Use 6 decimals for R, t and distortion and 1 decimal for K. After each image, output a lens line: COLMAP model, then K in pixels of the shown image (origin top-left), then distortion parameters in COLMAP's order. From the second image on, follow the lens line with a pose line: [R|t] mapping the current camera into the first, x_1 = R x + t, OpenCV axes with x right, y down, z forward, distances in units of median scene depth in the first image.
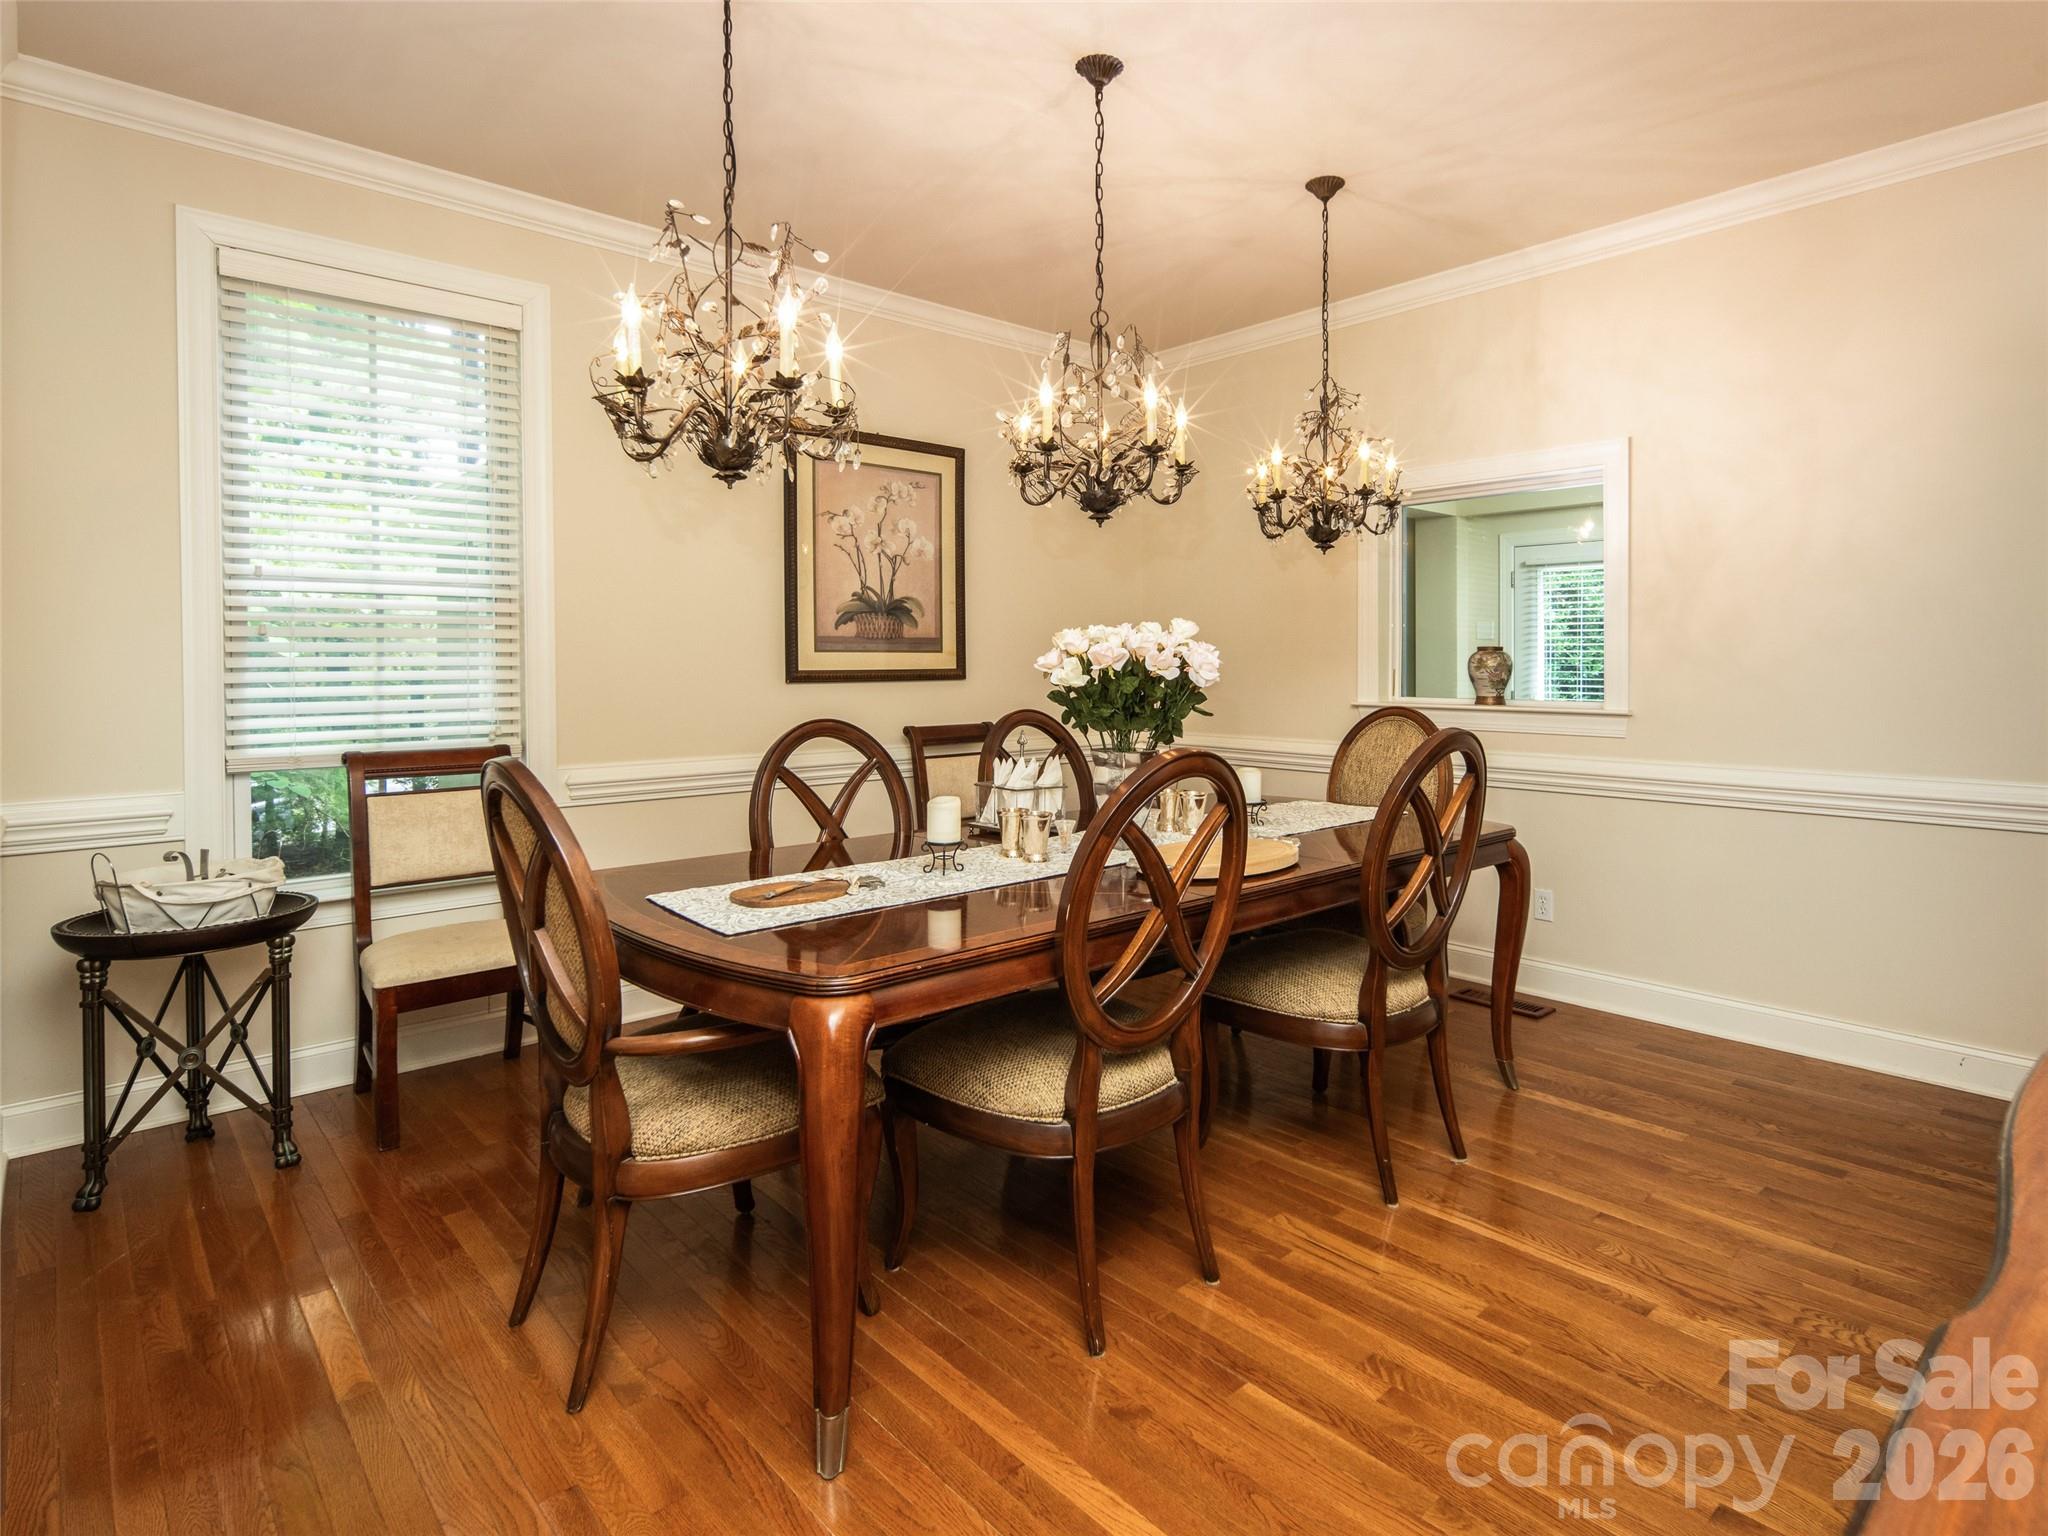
lens RADIAL K [[1077.4, 0, 1046.9], [0, 1077.4, 768.2], [0, 0, 1]] dist [-0.040122, 0.000034]
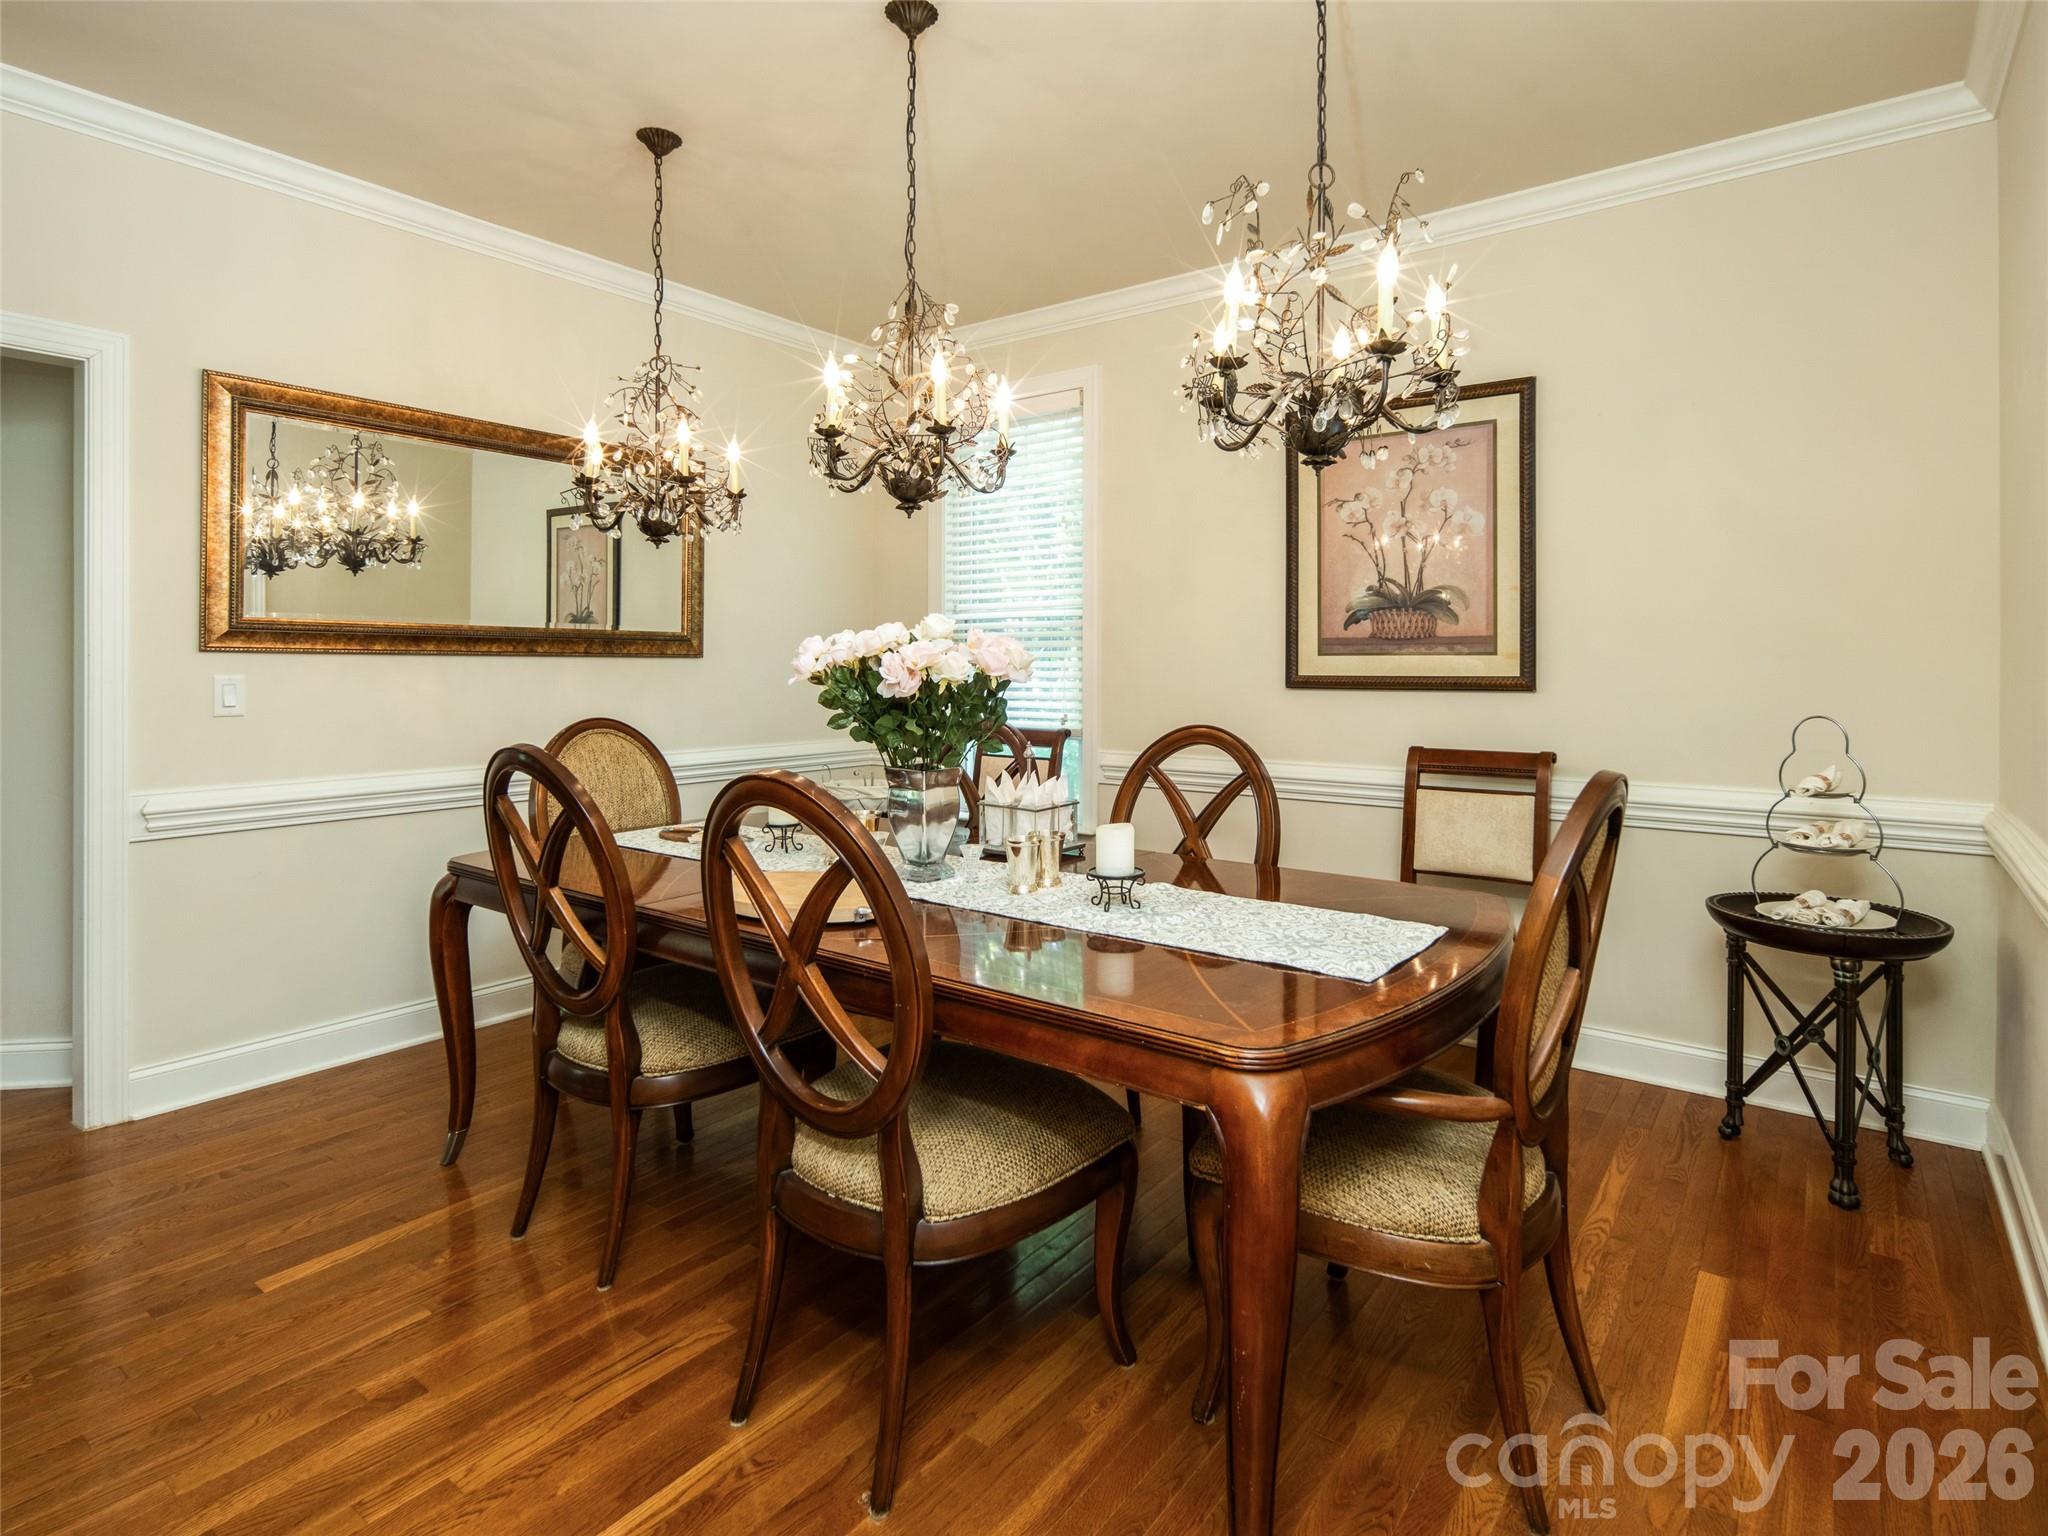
lens RADIAL K [[1077.4, 0, 1046.9], [0, 1077.4, 768.2], [0, 0, 1]] dist [-0.040122, 0.000034]
pose [[0.193671, 0.090781, -0.976857, 0.623893], [-0.100204, 0.992333, 0.072352, -0.054513], [0.975936, 0.083872, 0.201283, 0.582440]]
